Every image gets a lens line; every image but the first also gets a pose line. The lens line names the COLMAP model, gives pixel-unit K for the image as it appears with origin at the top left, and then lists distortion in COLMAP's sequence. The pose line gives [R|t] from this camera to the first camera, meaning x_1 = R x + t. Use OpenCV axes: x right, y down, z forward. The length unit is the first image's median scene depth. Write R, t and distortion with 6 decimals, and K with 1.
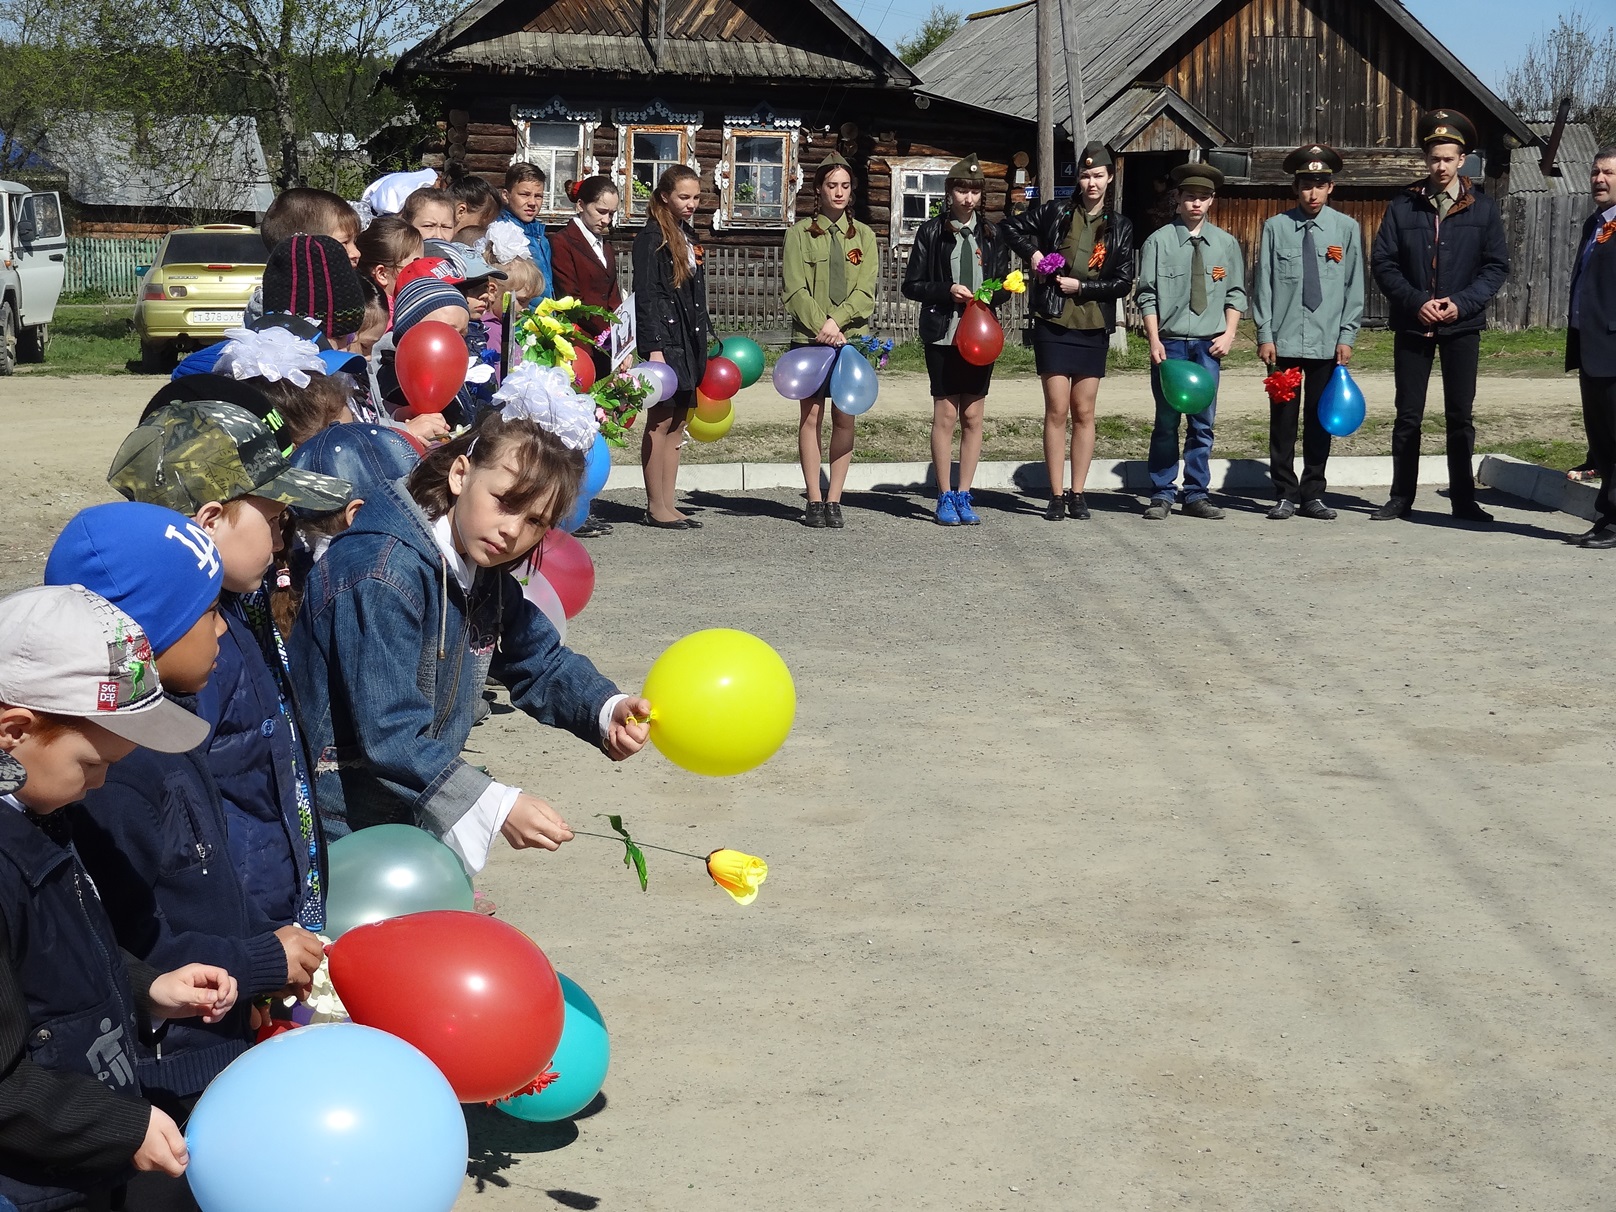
lens RADIAL K [[3276.1, 0, 820.2], [0, 3276.1, 610.1], [0, 0, 1]] dist [-0.045985, 0.000000]
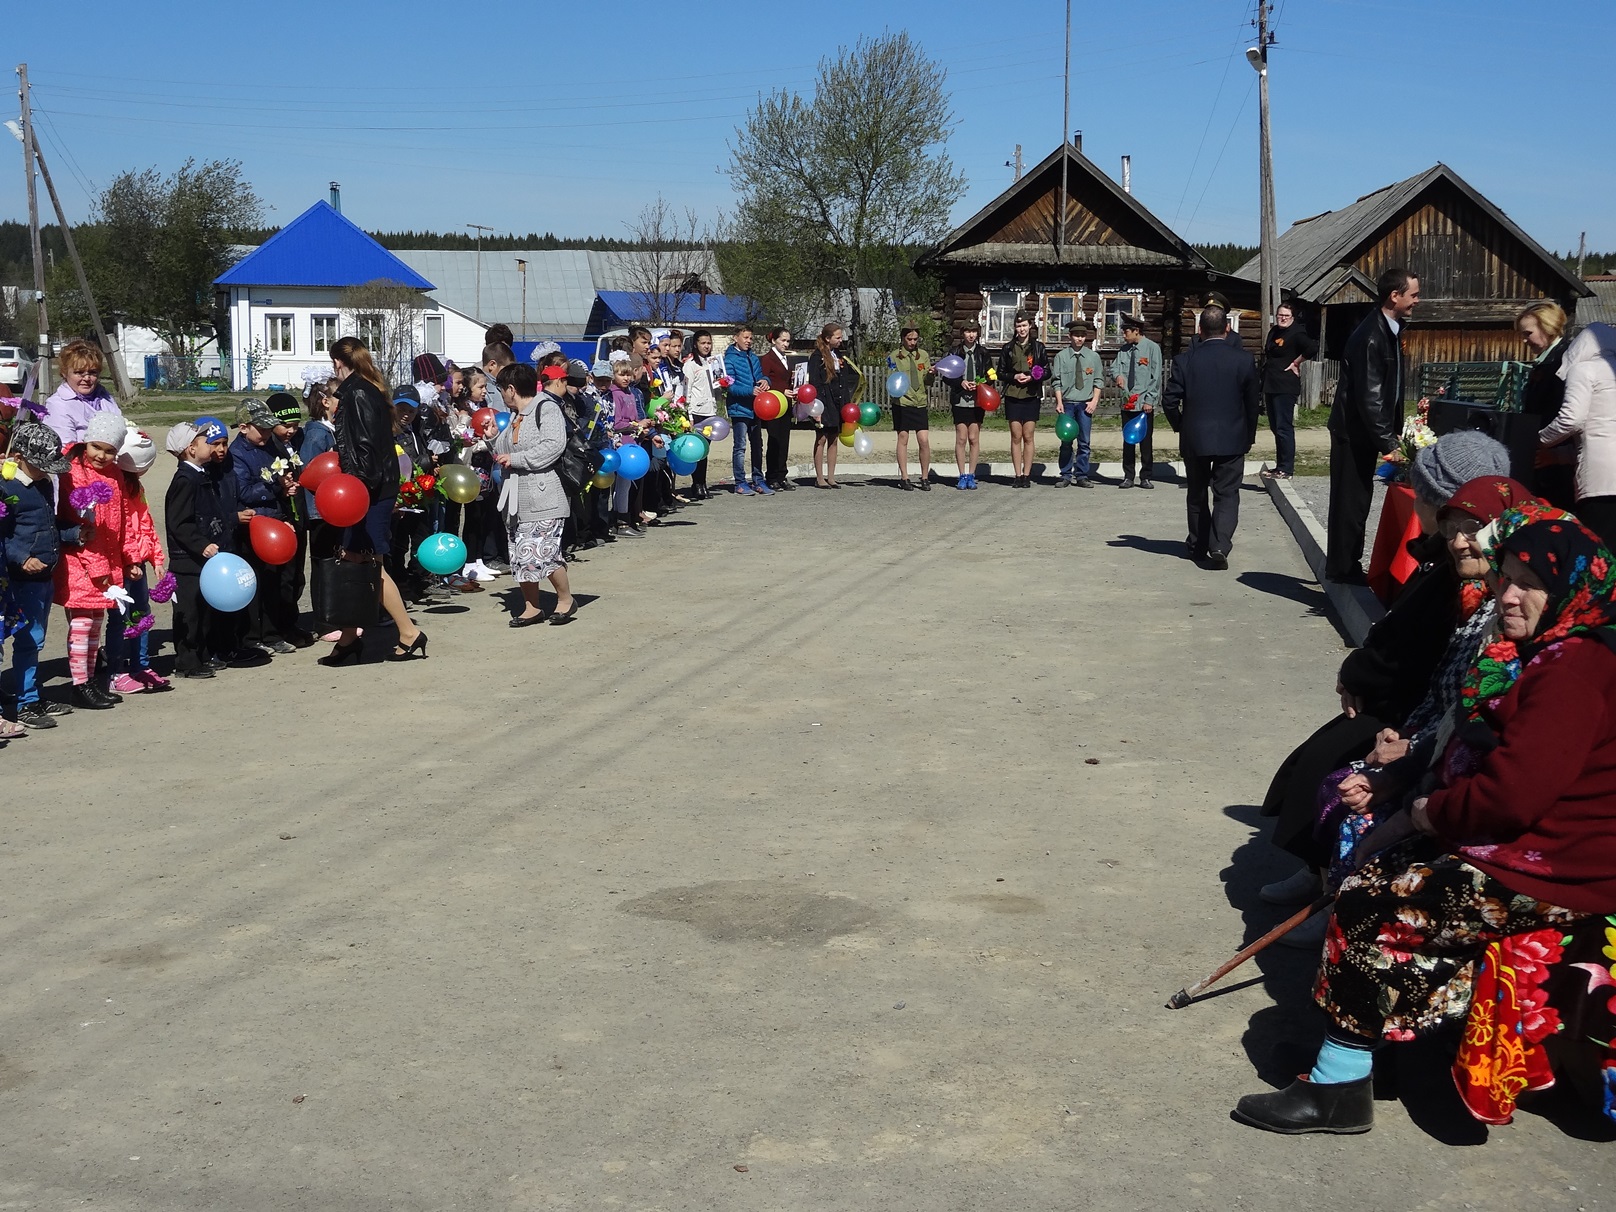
lens RADIAL K [[1964.4, 0, 801.1], [0, 1964.4, 595.2], [0, 0, 1]] dist [-0.013768, 0.000000]
pose [[0.967791, 0.022023, -0.250790, 0.085959], [-0.020128, 0.999746, 0.010119, 0.009796], [0.250950, -0.004746, 0.967989, -0.080747]]
